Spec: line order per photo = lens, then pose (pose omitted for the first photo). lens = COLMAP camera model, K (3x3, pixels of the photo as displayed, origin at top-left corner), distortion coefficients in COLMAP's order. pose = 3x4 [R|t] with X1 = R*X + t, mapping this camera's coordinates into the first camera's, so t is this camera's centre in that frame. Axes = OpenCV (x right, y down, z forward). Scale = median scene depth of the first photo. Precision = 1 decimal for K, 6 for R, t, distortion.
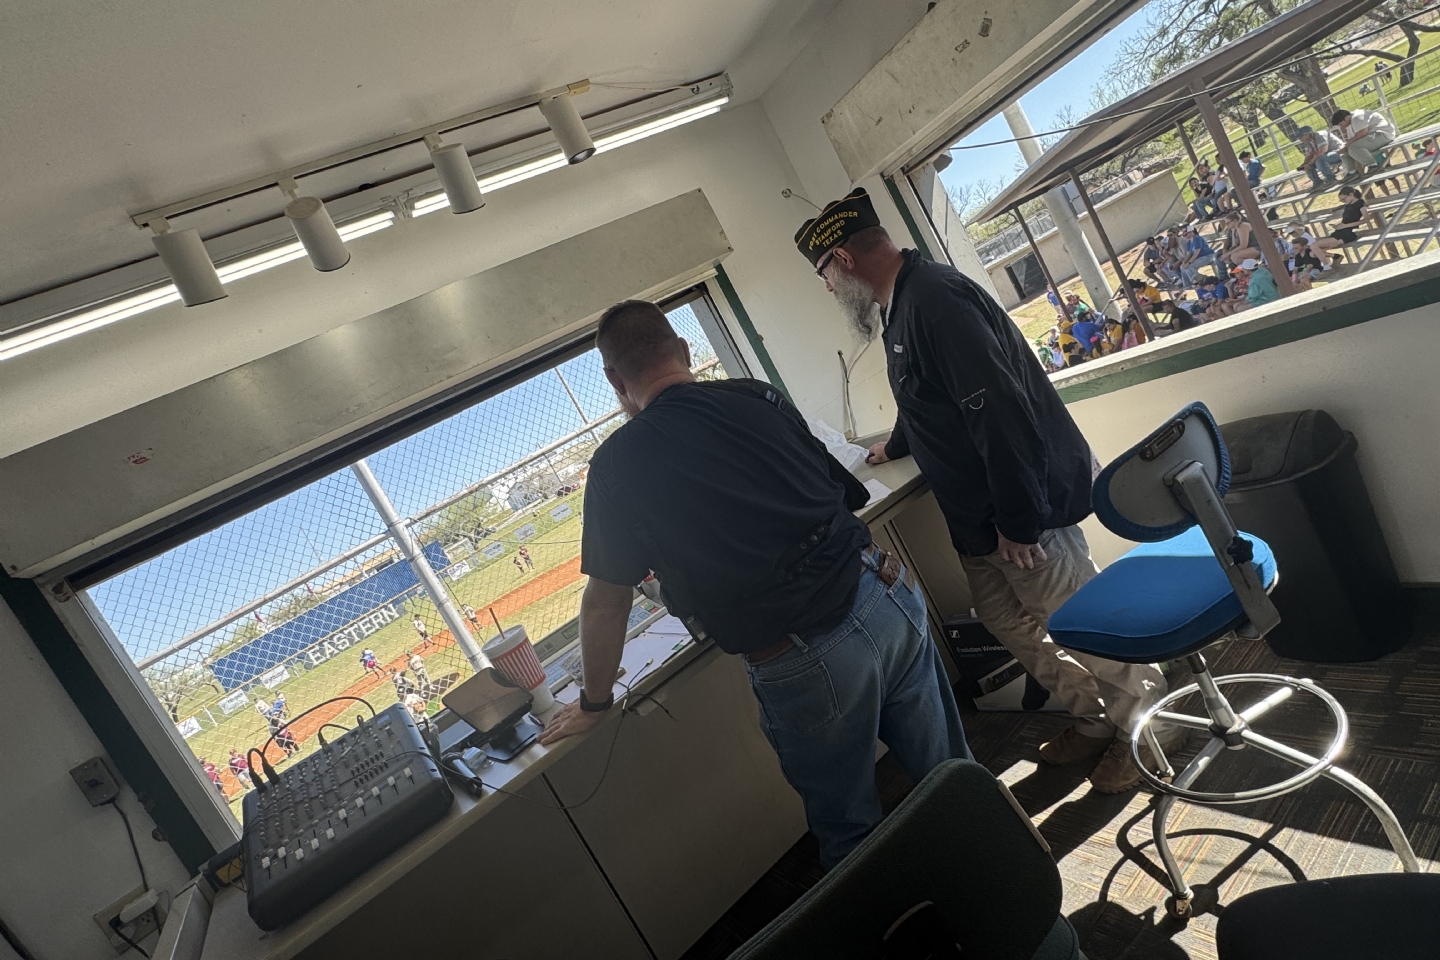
lens RADIAL K [[760.2, 0, 726.0], [0, 760.2, 480.7], [0, 0, 1]] dist [-0.004102, 0.000601]
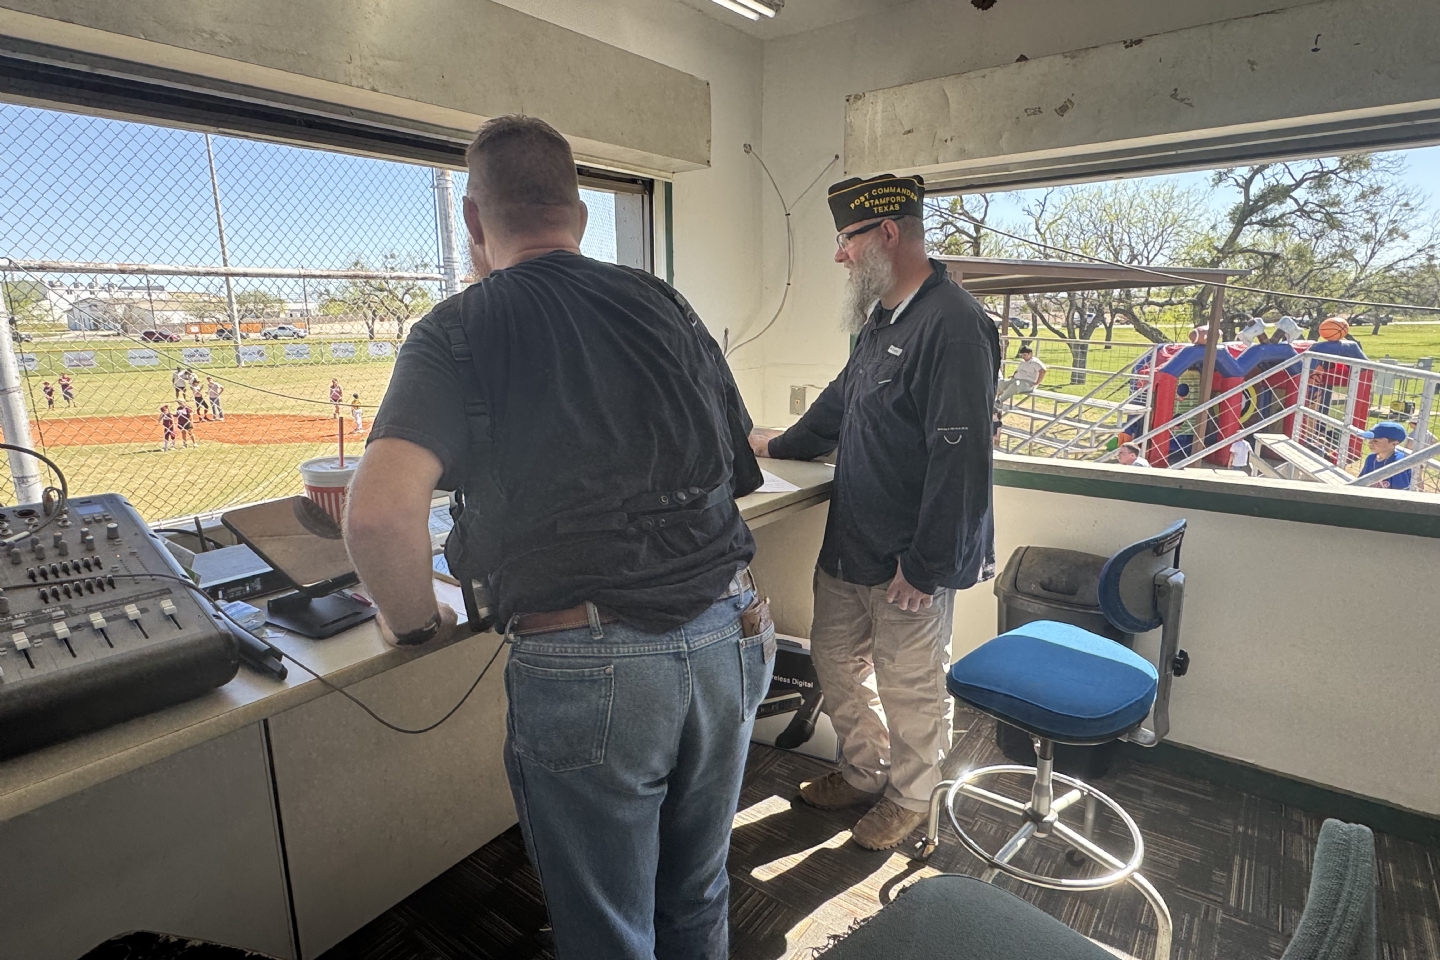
lens RADIAL K [[759.3, 0, 716.3], [0, 759.3, 482.7], [0, 0, 1]] dist [-0.001472, 0.000312]
pose [[0.820298, 0.388381, 0.419846, -0.272244], [-0.387099, 0.917403, -0.092333, 0.141610], [-0.421029, -0.086781, 0.902886, 0.225768]]
